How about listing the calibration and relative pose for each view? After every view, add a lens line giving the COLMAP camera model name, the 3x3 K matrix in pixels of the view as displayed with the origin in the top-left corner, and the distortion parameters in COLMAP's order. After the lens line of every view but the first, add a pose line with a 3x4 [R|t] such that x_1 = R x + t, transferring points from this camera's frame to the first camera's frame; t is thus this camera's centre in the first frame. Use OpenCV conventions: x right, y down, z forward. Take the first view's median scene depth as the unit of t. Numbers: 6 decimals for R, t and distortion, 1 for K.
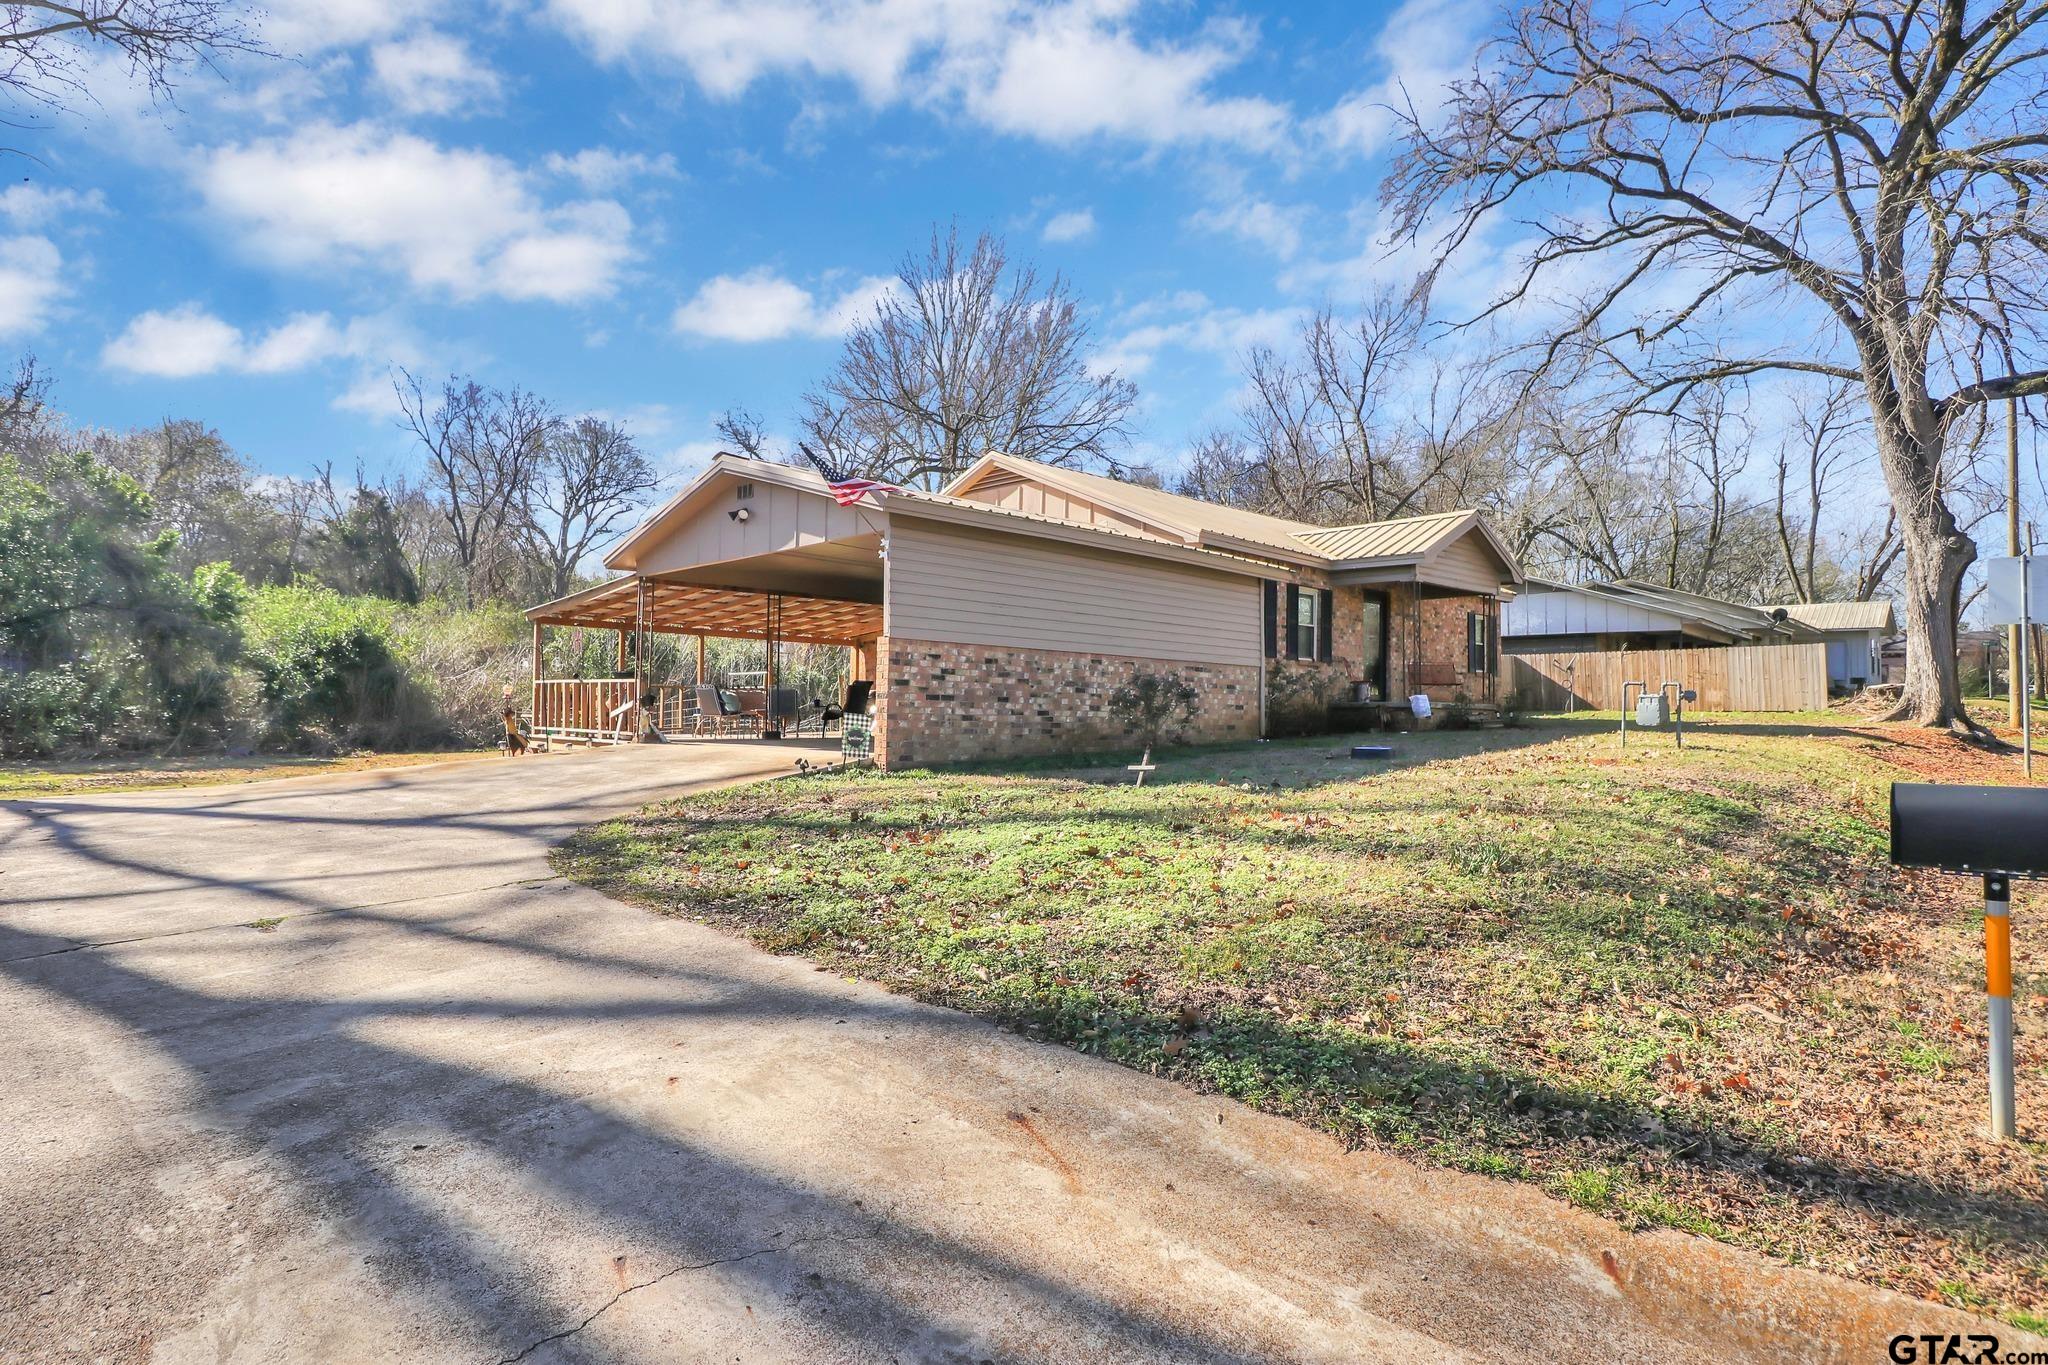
lens RADIAL K [[1115.1, 0, 1010.9], [0, 1115.1, 682.7], [0, 0, 1]] dist [0.001660, -0.000715]
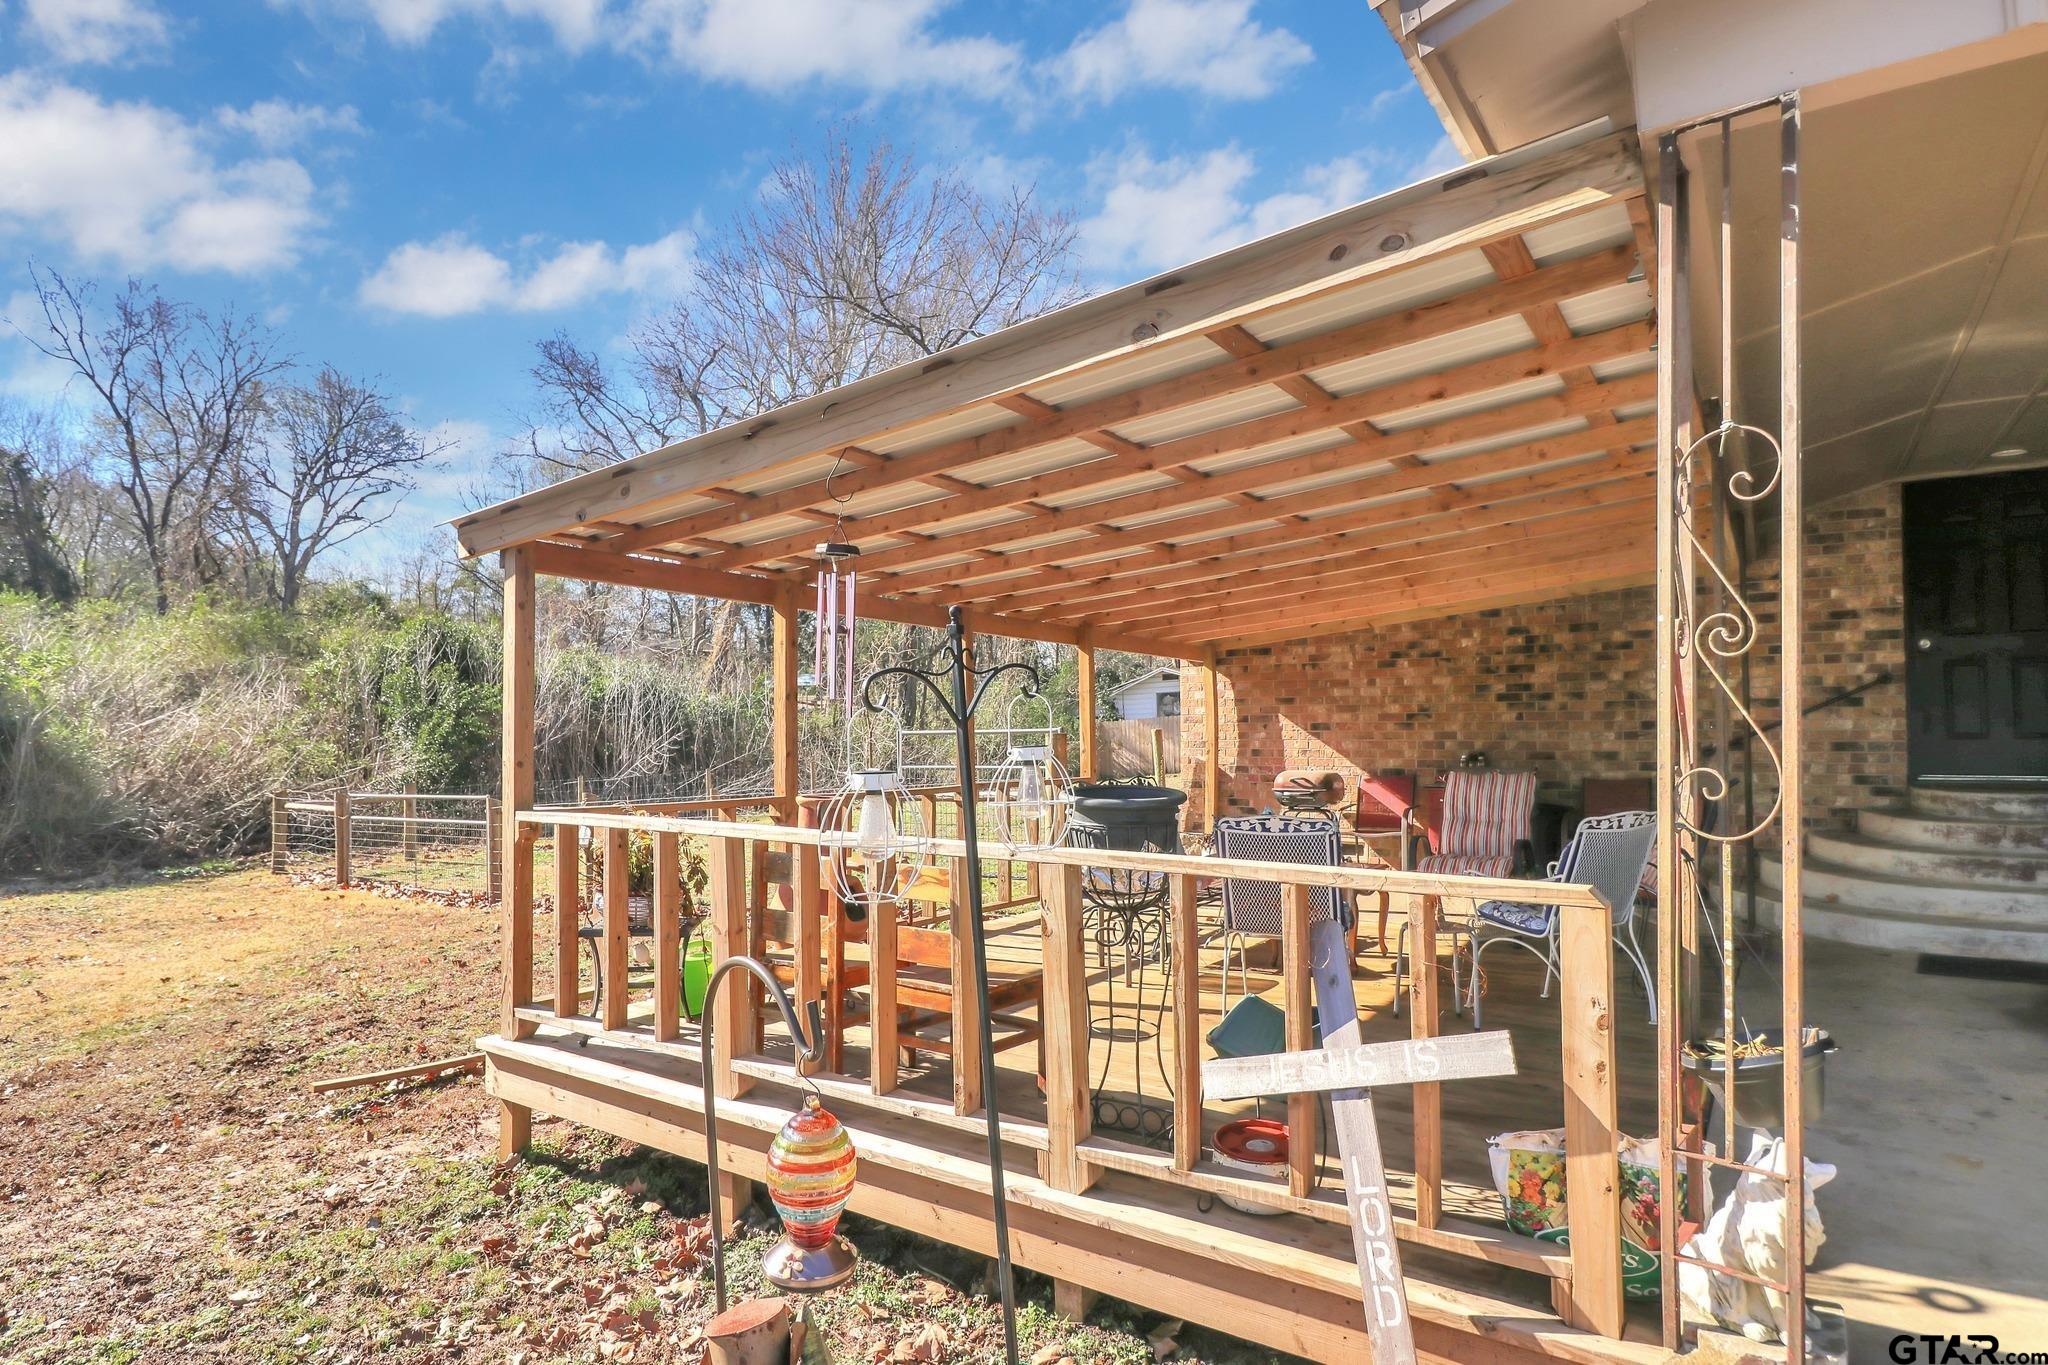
lens RADIAL K [[1126.5, 0, 980.7], [0, 1126.5, 698.8], [0, 0, 1]] dist [-0.001351, -0.002348]
pose [[0.983592, -0.010736, 0.180085, -0.273385], [0.011143, 0.999937, -0.001251, -0.017437], [-0.180060, 0.003237, 0.983650, 0.548190]]
